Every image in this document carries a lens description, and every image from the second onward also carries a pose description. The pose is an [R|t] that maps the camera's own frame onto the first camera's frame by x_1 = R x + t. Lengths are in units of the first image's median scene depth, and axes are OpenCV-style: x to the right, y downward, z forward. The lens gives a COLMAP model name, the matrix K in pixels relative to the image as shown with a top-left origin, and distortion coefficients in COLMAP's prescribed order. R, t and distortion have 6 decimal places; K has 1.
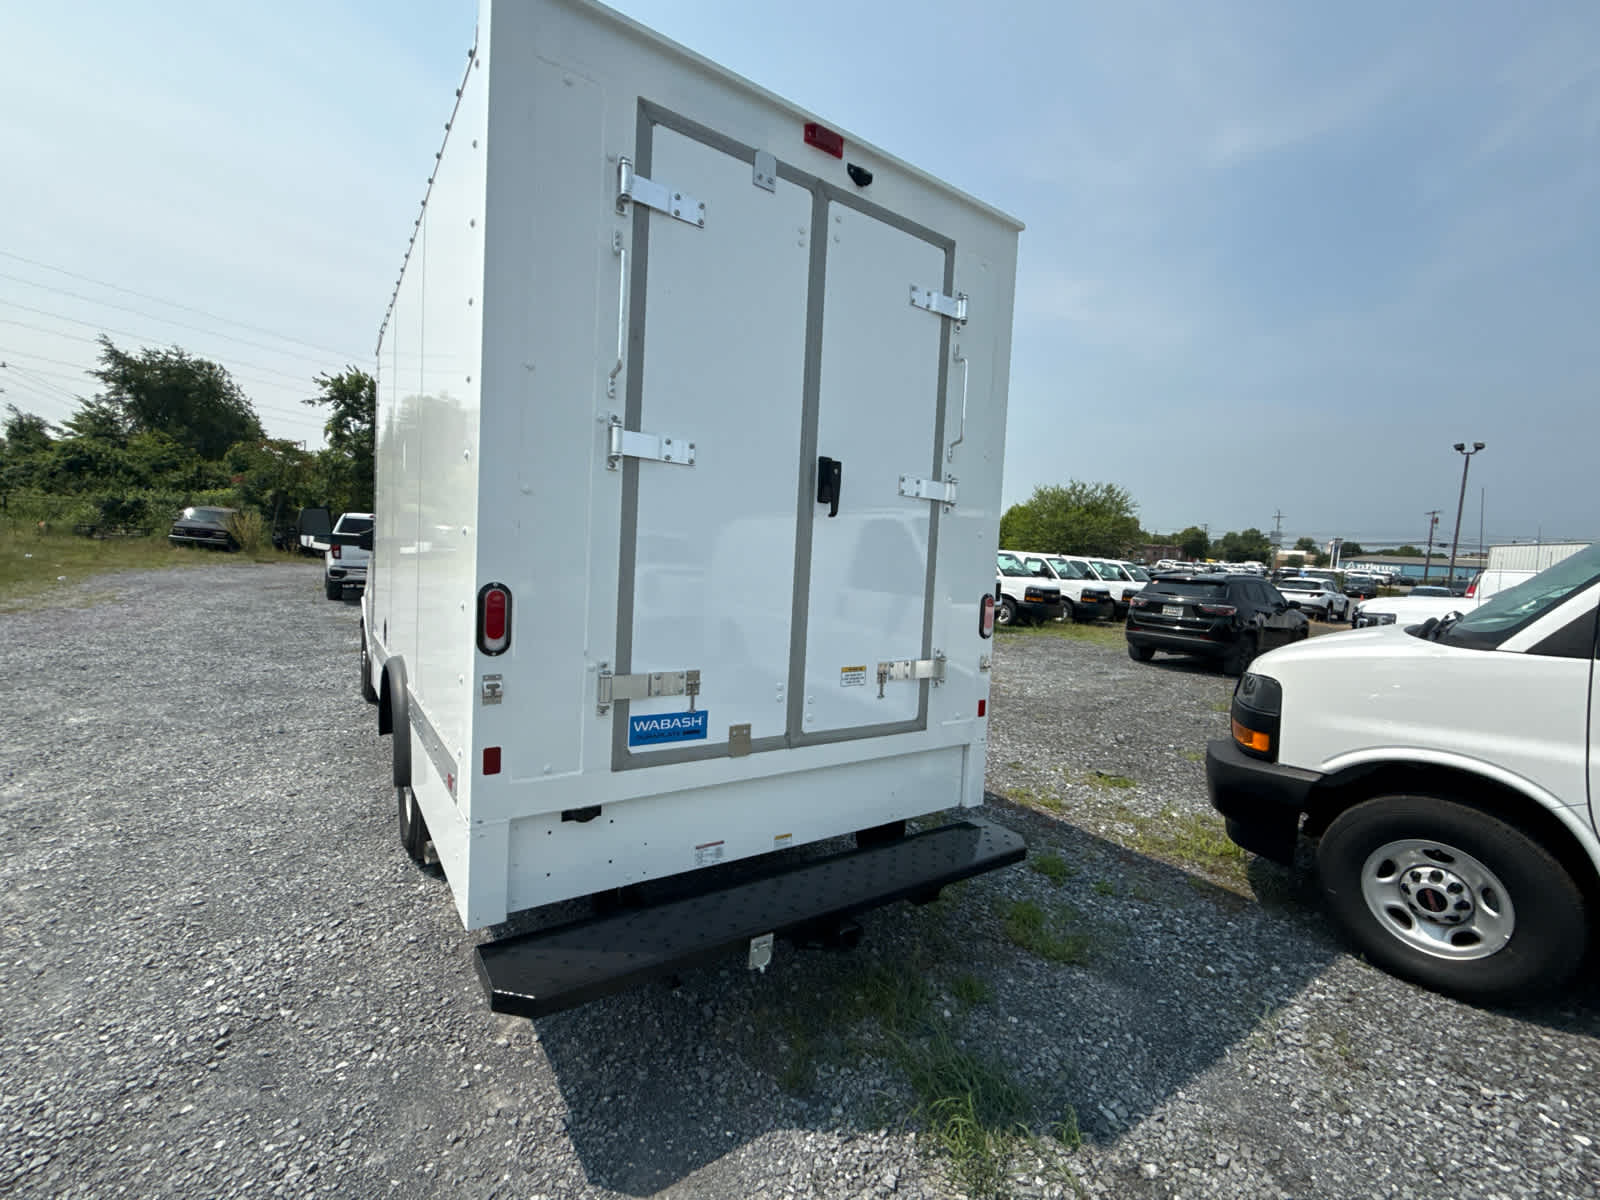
lens RADIAL K [[687.4, 0, 804.5], [0, 687.4, 603.9], [0, 0, 1]] dist [-0.000450, 0.000168]
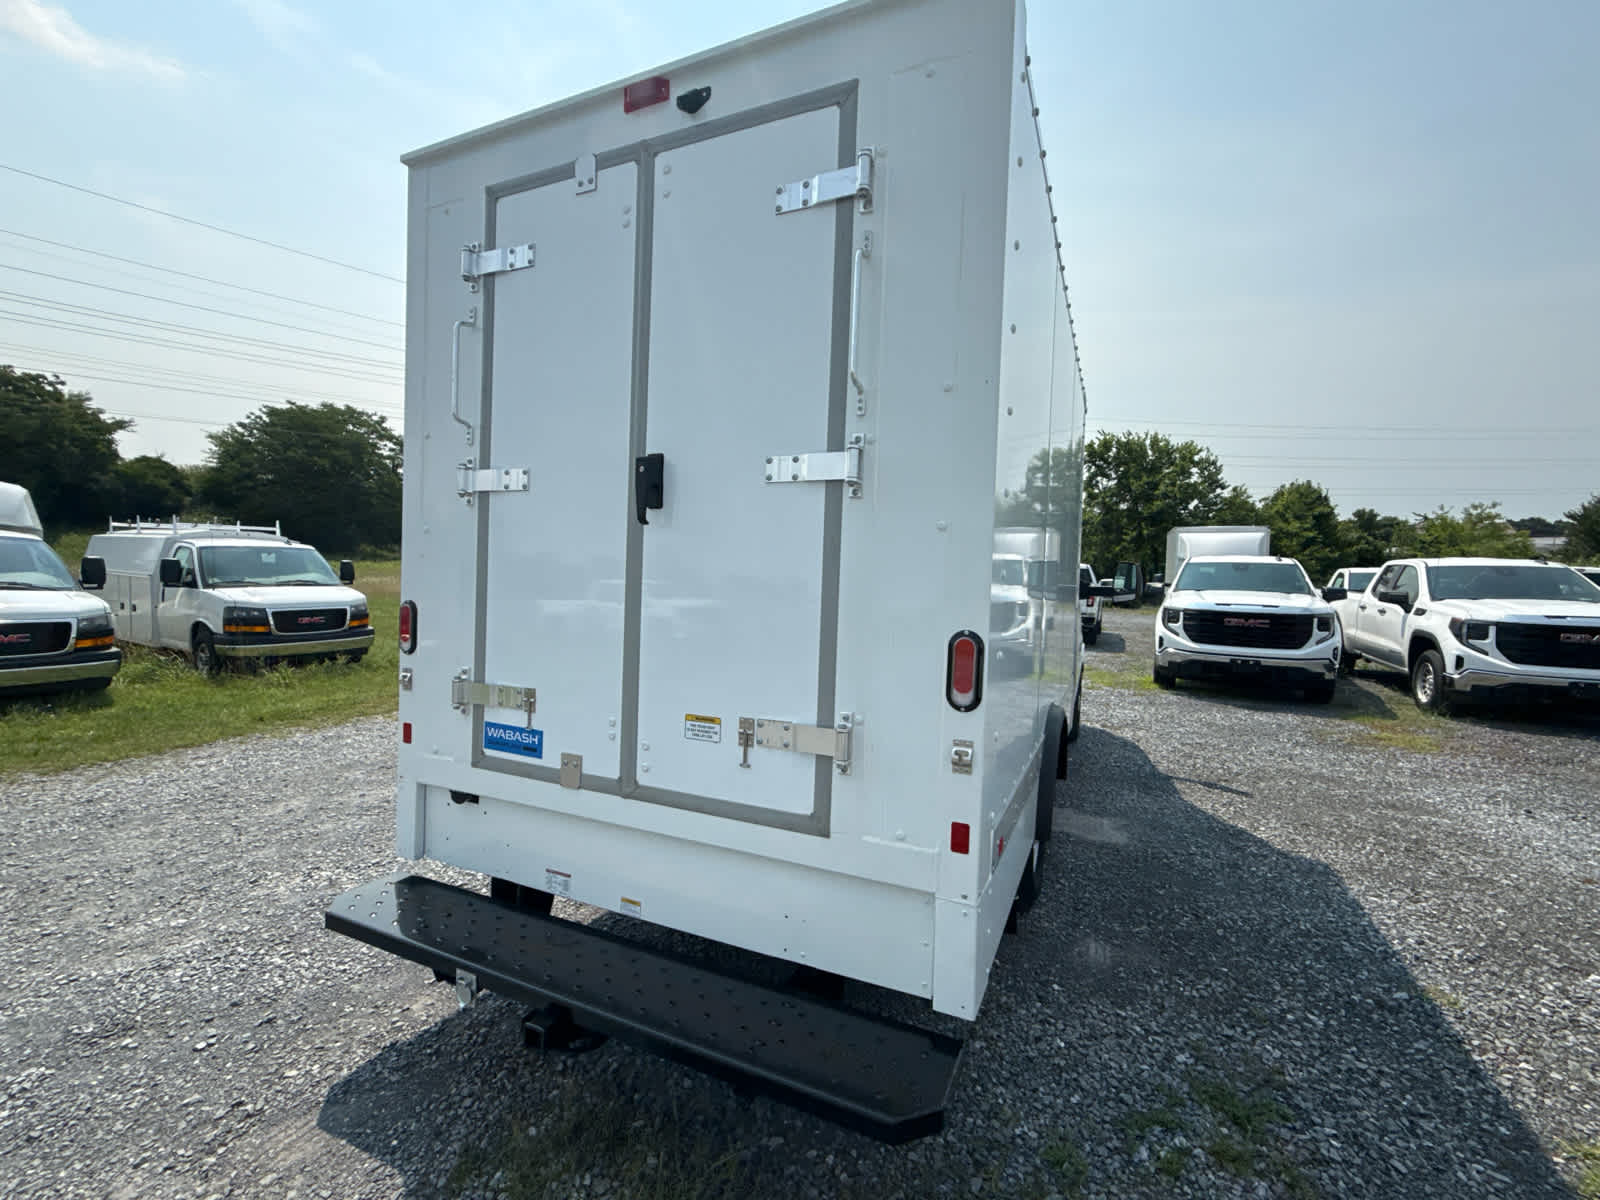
lens RADIAL K [[687.4, 0, 803.7], [0, 687.4, 601.5], [0, 0, 1]] dist [-0.000450, 0.000168]
pose [[0.502648, -0.009373, -0.864440, 0.791902], [-0.053589, 0.997680, -0.041978, -0.009161], [0.862829, 0.067425, 0.500980, 0.707304]]
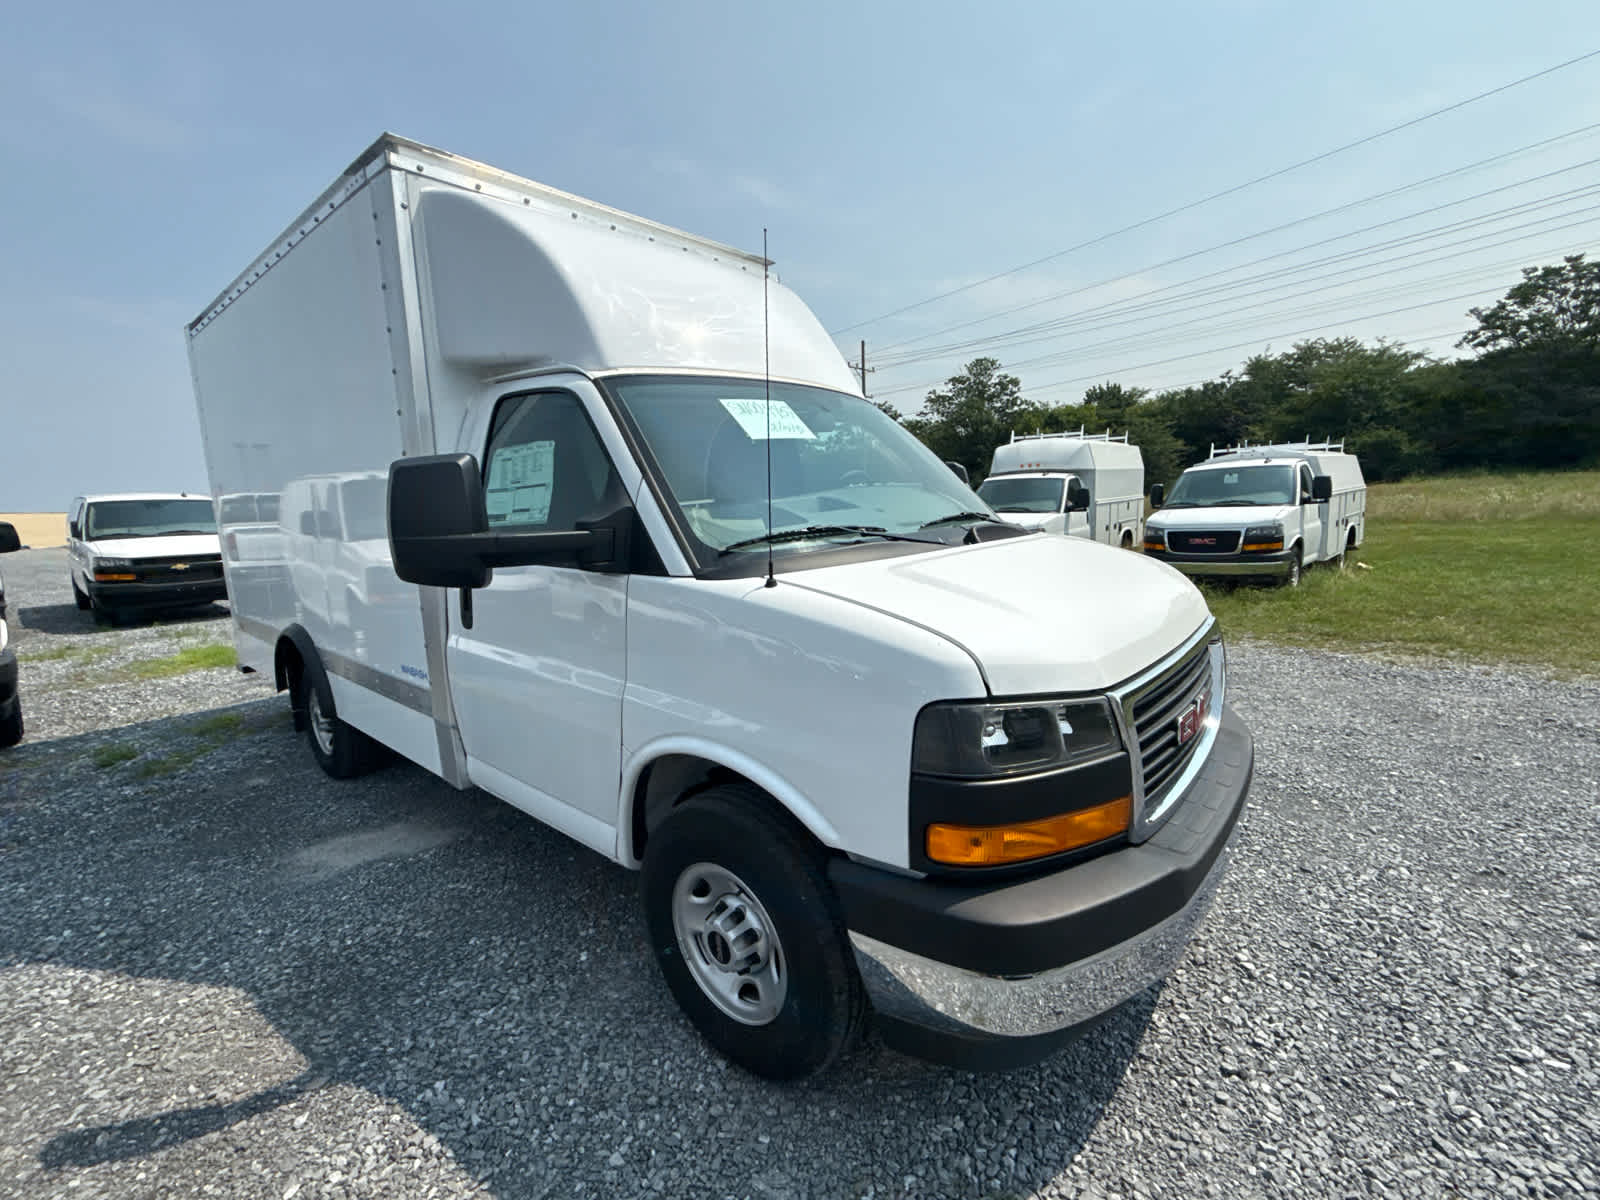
lens RADIAL K [[687.4, 0, 805.1], [0, 687.4, 602.8], [0, 0, 1]] dist [-0.000450, 0.000168]
pose [[-0.968958, 0.021454, -0.246292, -0.866360], [-0.029312, 0.979231, 0.200618, -0.305343], [0.245480, 0.201610, -0.948205, 3.600849]]
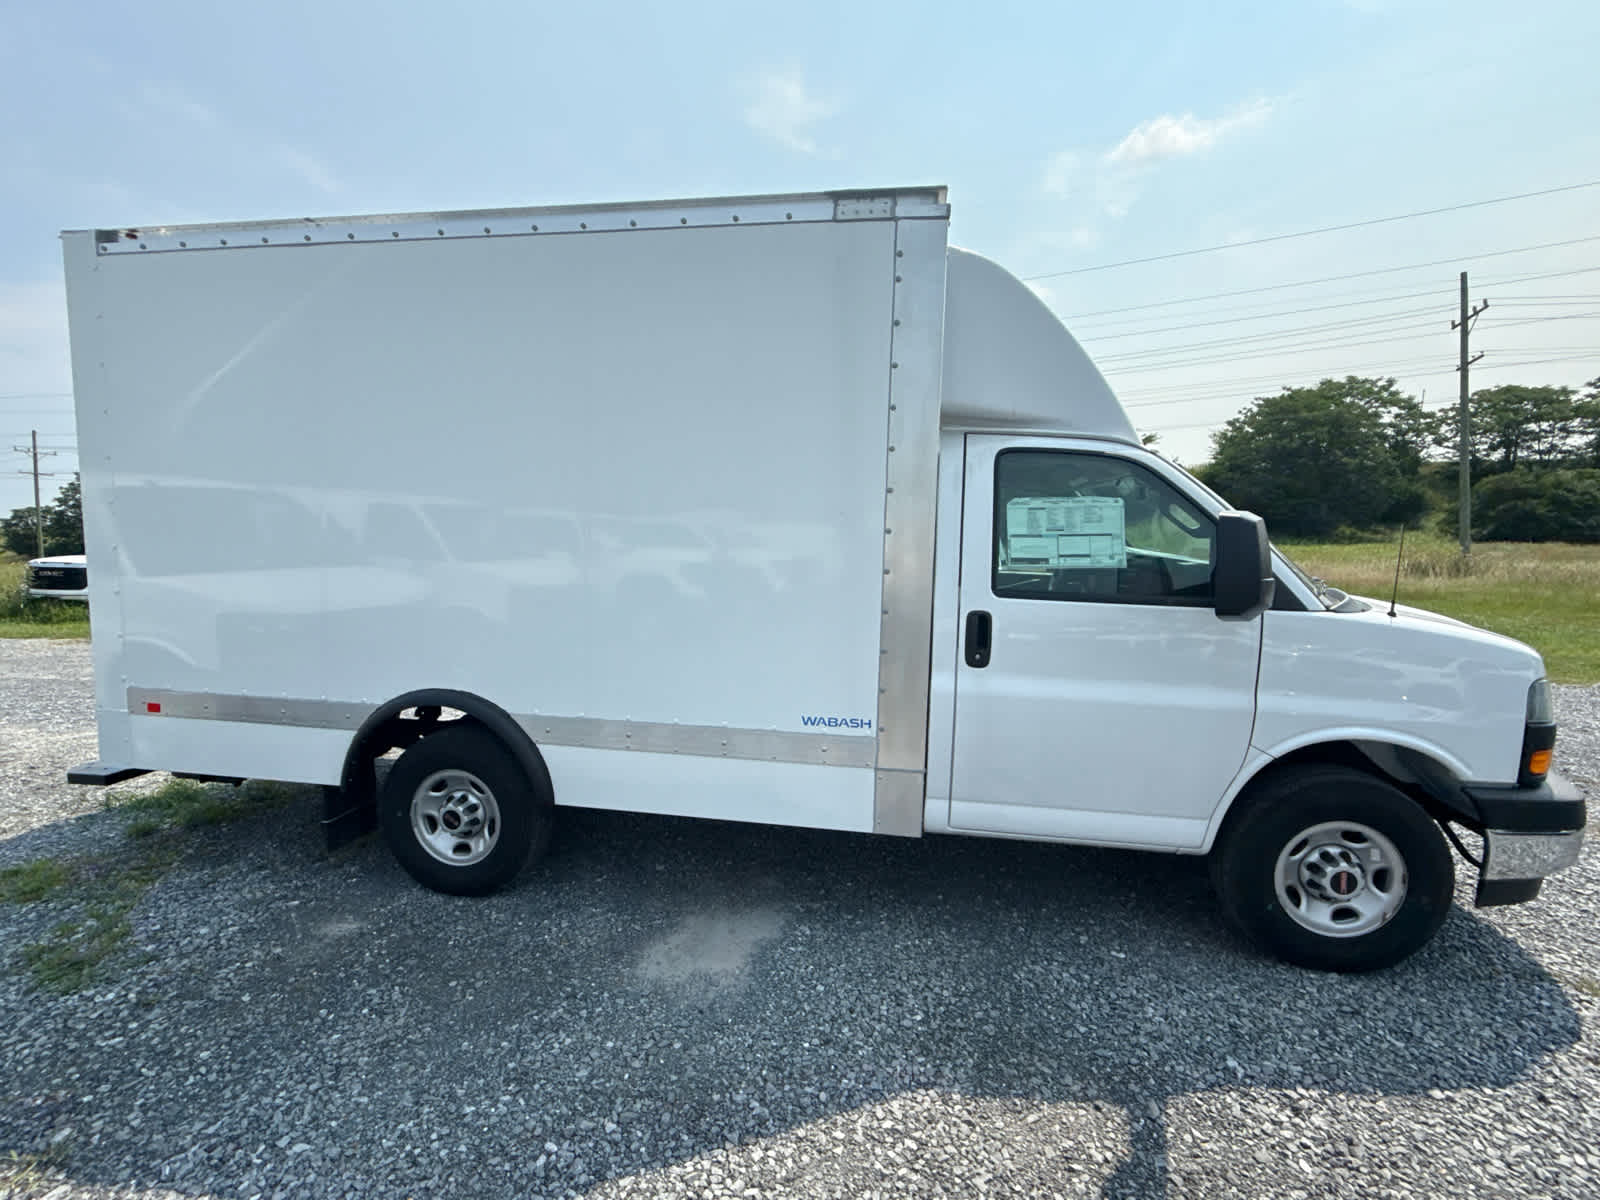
lens RADIAL K [[687.4, 0, 802.2], [0, 687.4, 604.2], [0, 0, 1]] dist [-0.000450, 0.000168]
pose [[-0.692944, 0.003288, -0.720984, 0.325307], [-0.095884, 0.990687, 0.096673, -0.216628], [0.714587, 0.136120, -0.686175, 3.019998]]
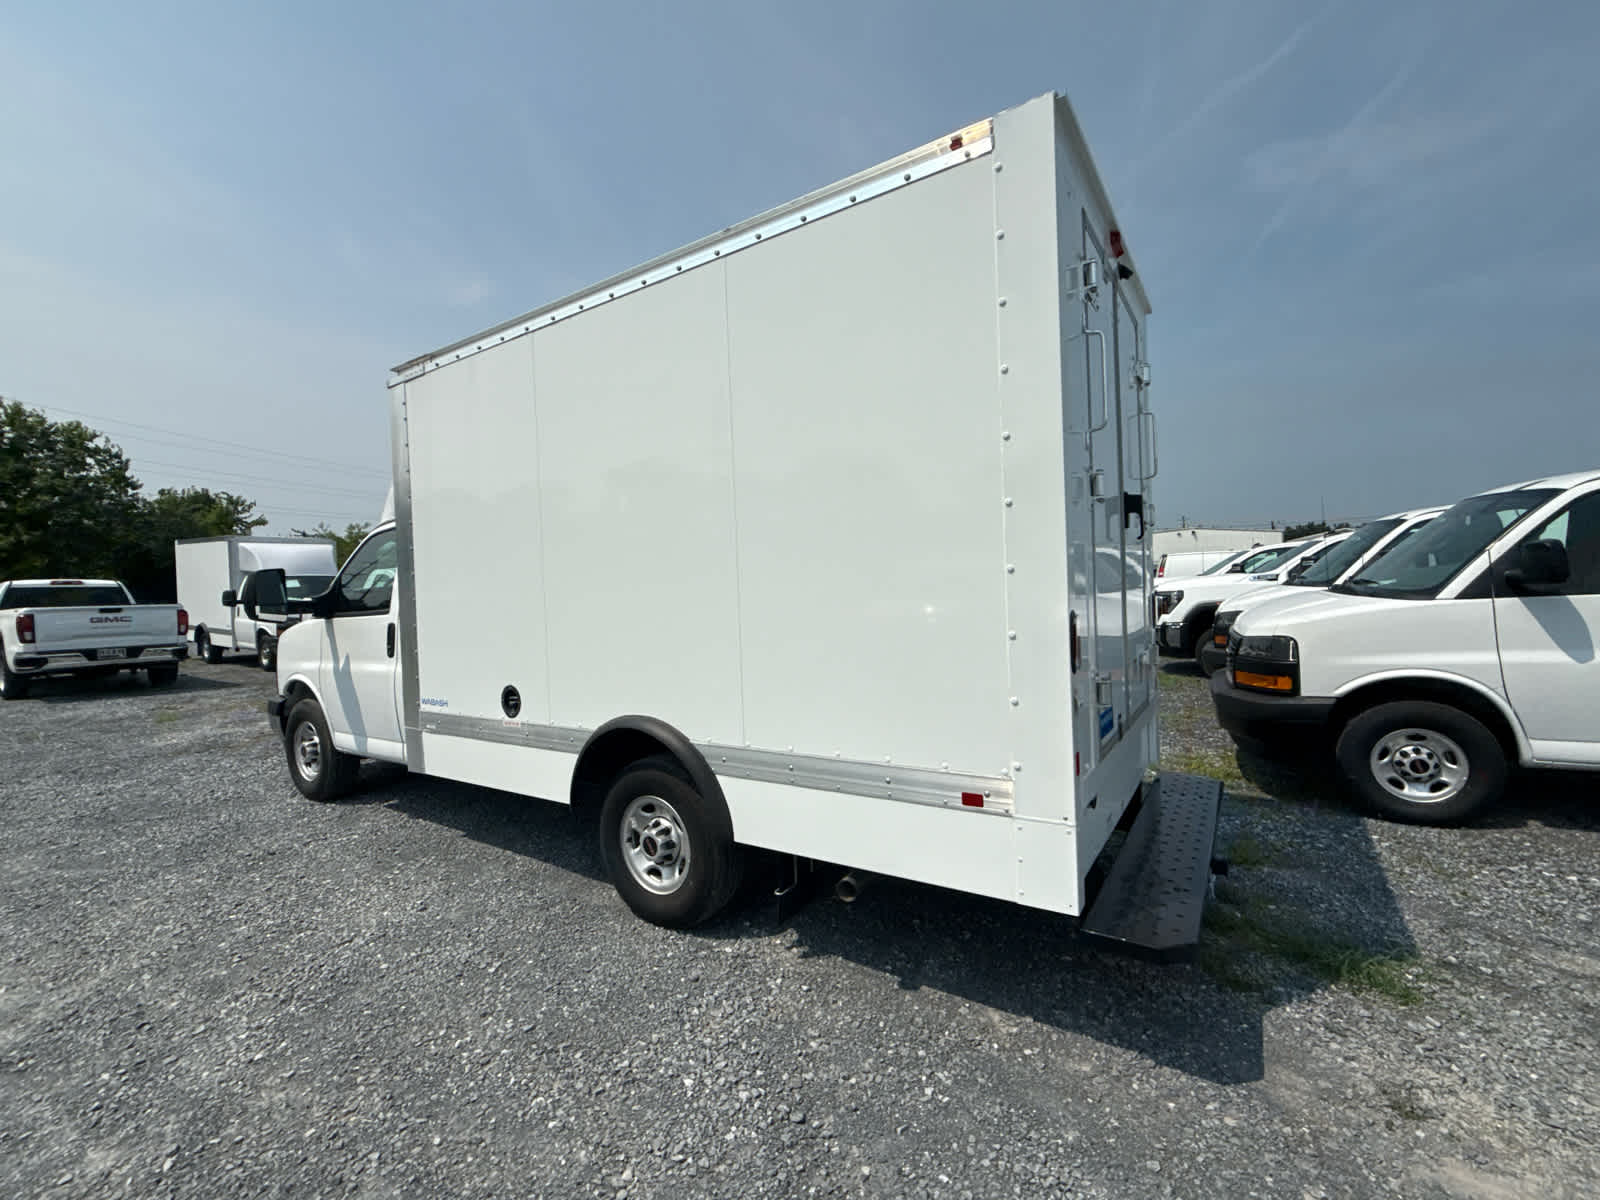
lens RADIAL K [[687.4, 0, 807.5], [0, 687.4, 604.0], [0, 0, 1]] dist [-0.000450, 0.000168]
pose [[0.928400, -0.092929, 0.359775, -0.917139], [0.104909, 0.994385, -0.013872, -0.051073], [-0.356466, 0.050622, 0.932936, 0.048821]]
